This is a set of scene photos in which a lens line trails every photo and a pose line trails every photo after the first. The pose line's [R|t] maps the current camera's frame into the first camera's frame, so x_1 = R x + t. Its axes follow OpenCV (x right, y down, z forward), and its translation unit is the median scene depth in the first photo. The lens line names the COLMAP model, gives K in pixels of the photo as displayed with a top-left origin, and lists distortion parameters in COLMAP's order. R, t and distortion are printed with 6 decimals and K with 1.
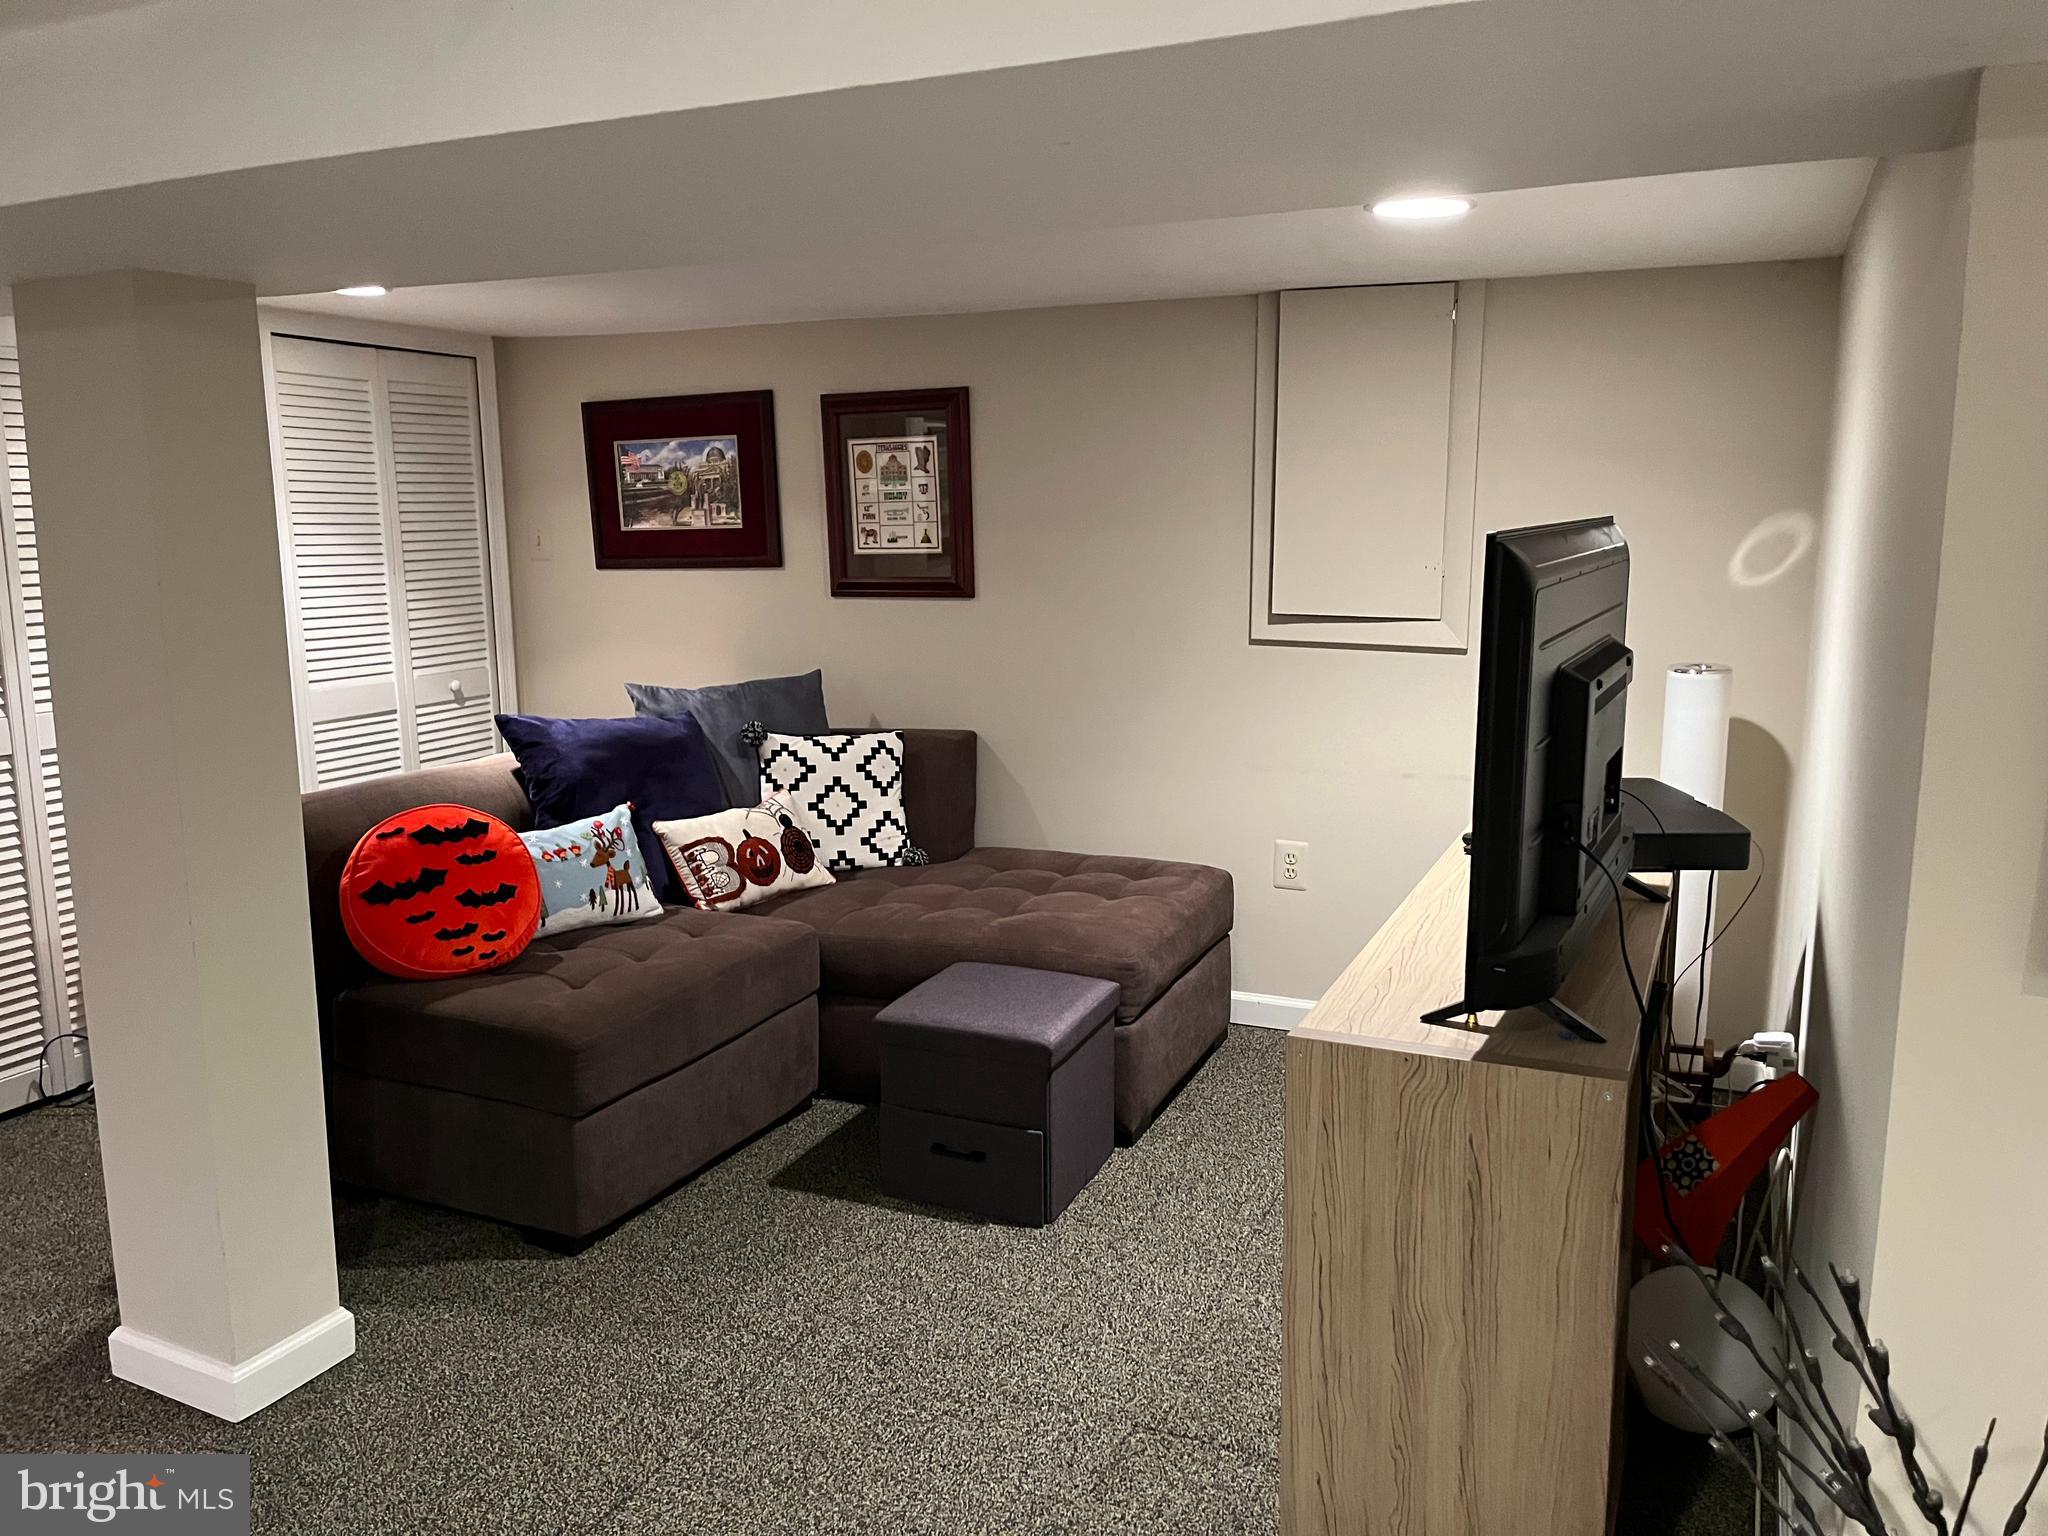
lens RADIAL K [[1543.4, 0, 1023.5], [0, 1543.4, 792.3], [0, 0, 1]] dist [0.014206, 0.000965]
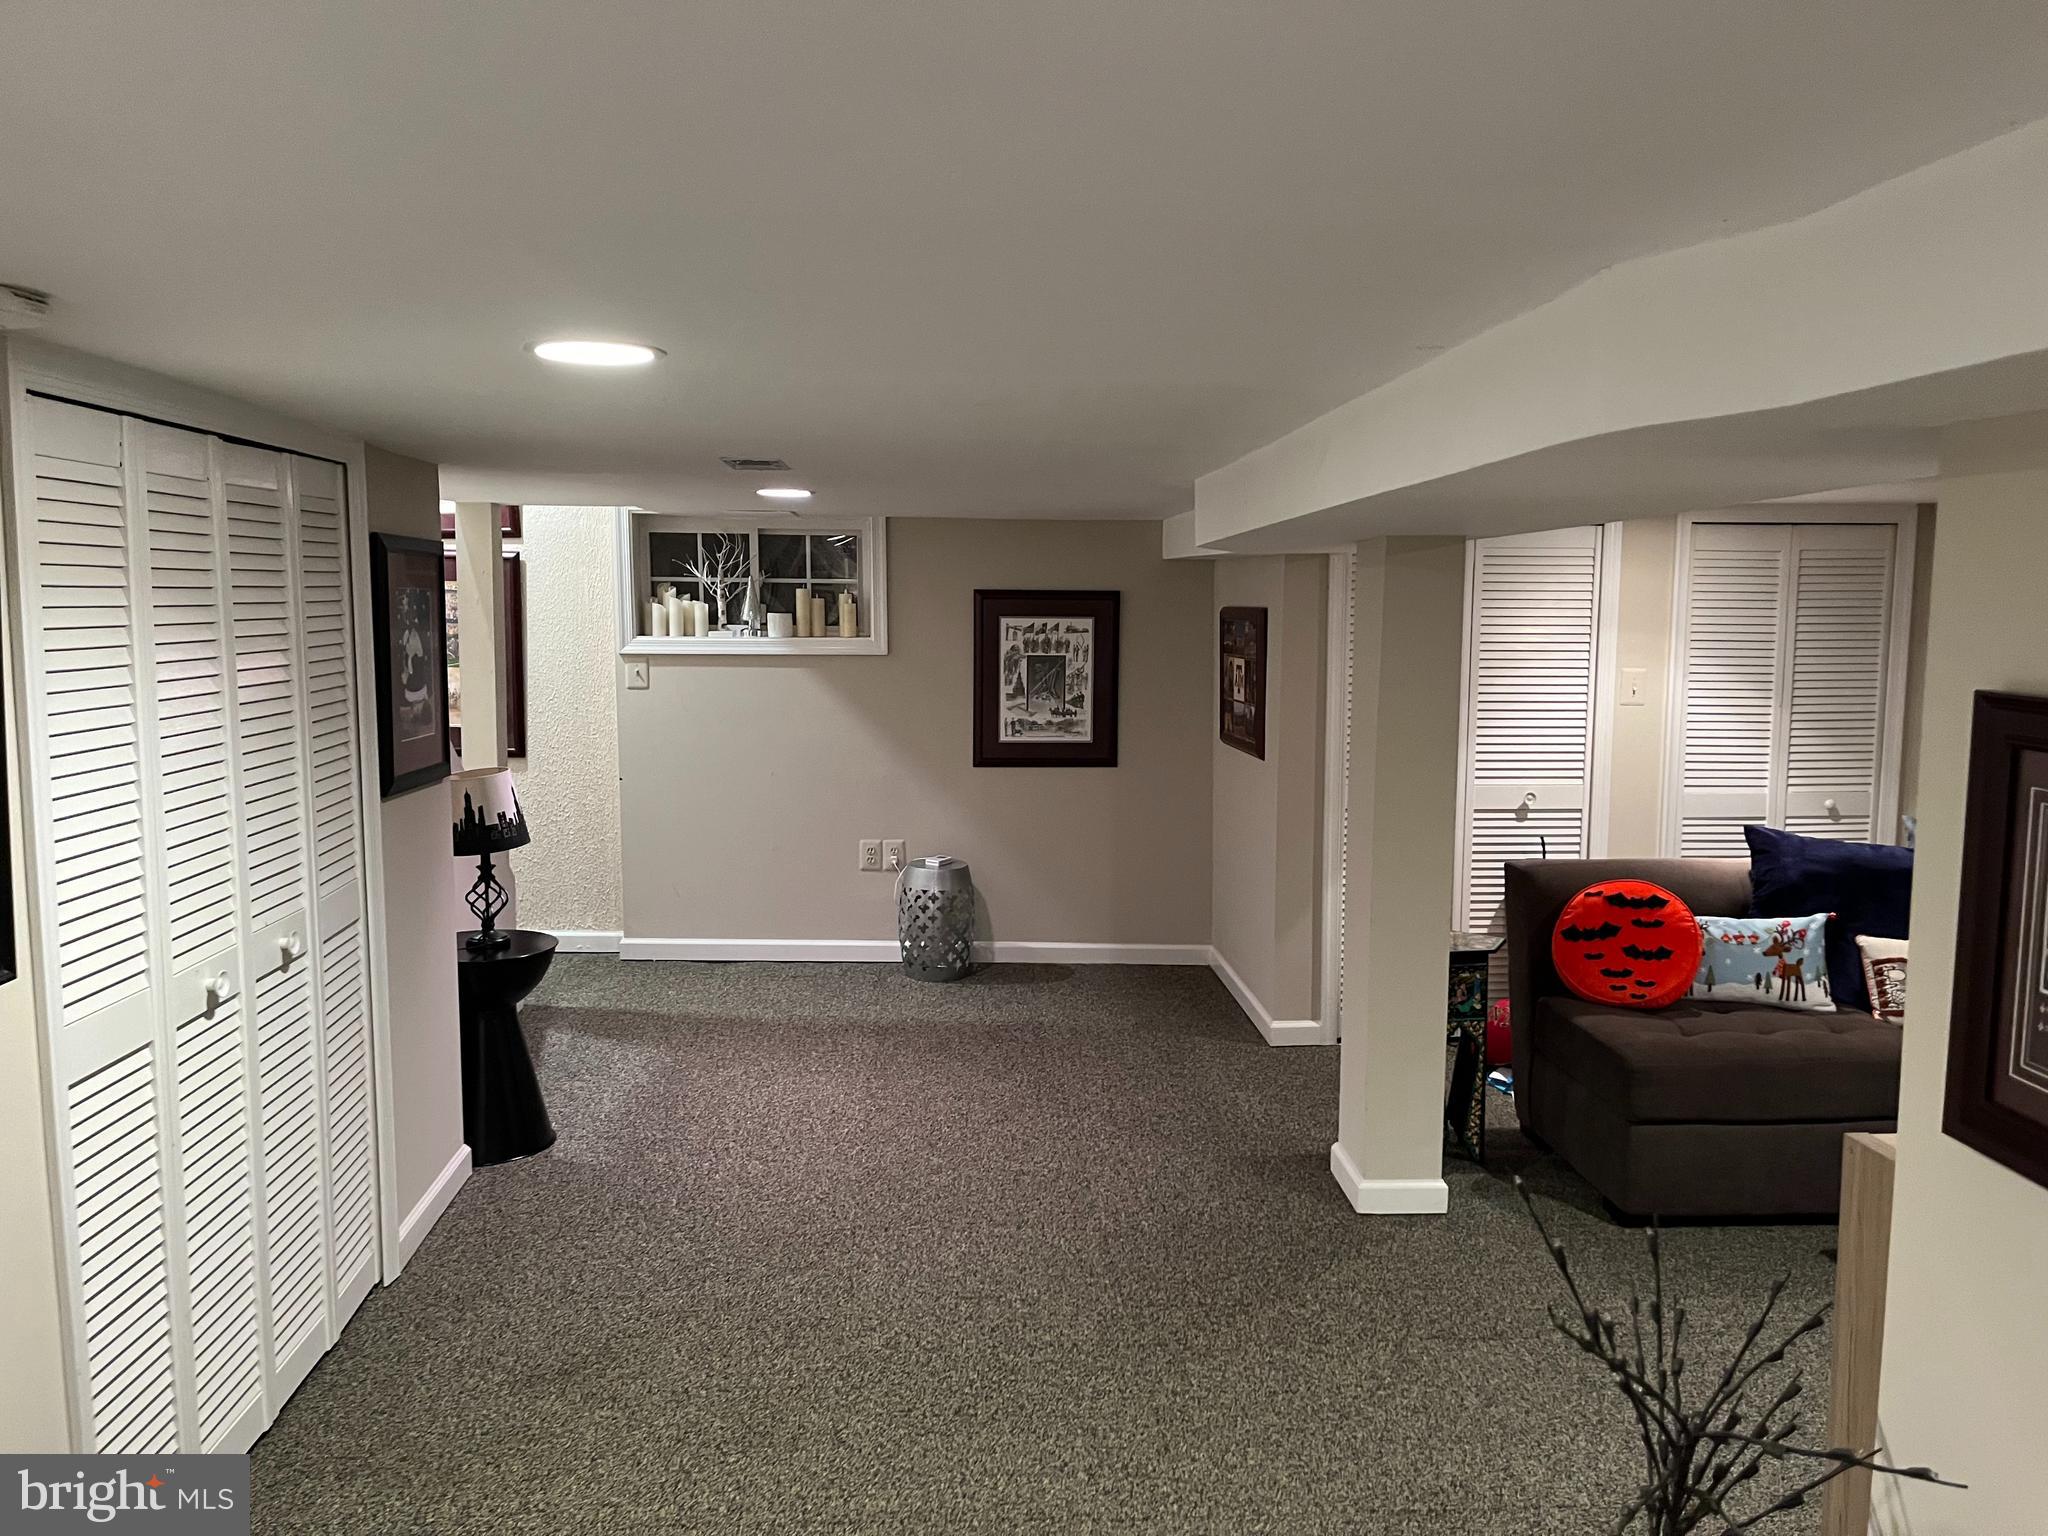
lens RADIAL K [[1543.4, 0, 1023.5], [0, 1543.4, 792.3], [0, 0, 1]] dist [0.014206, 0.000965]
pose [[0.455109, 0.108584, -0.883790, 0.521653], [-0.166070, 0.985473, 0.035559, -0.025057], [0.874813, 0.130588, 0.466530, -0.099804]]
